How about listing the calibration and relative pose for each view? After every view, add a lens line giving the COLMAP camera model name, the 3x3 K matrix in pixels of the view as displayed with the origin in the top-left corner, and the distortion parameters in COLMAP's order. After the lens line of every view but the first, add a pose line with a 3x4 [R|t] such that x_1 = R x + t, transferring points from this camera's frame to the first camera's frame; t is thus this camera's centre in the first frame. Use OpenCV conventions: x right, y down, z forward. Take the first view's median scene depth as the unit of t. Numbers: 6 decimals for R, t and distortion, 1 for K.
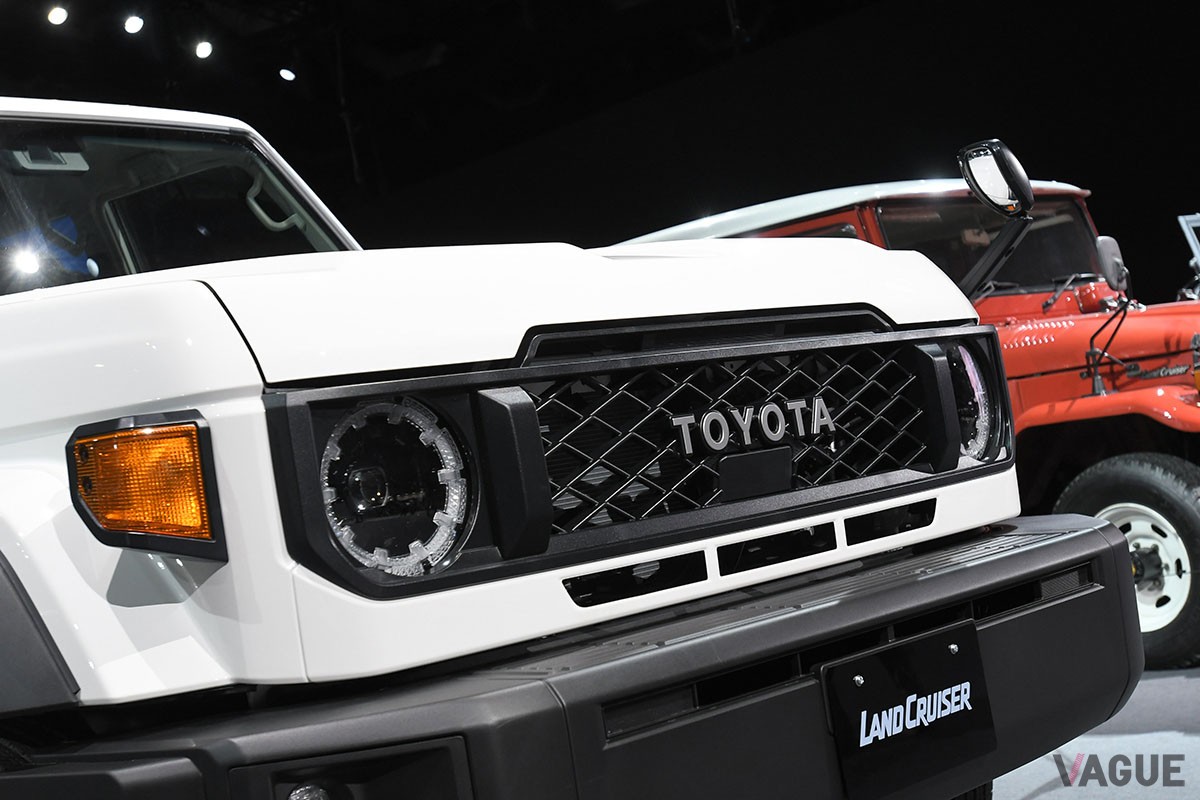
lens RADIAL K [[1896.3, 0, 600.6], [0, 1896.3, 400.1], [0, 0, 1]] dist [0.014469, 0.000000]
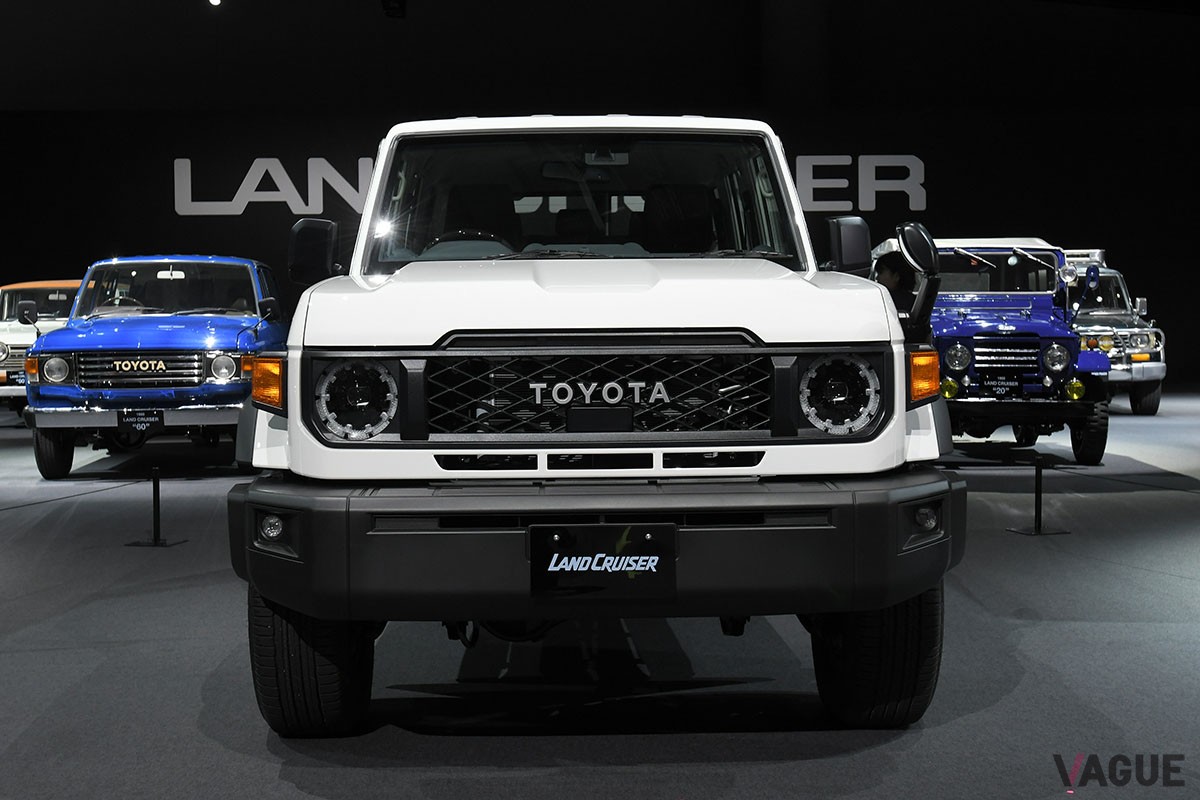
lens RADIAL K [[1651.1, 0, 600.2], [0, 1651.1, 399.5], [0, 0, 1]] dist [-0.001959, 0.000000]
pose [[0.670320, 0.183364, -0.719061, 1.277887], [-0.068668, 0.980160, 0.185931, -0.288152], [0.738888, -0.075257, 0.669612, -0.069548]]
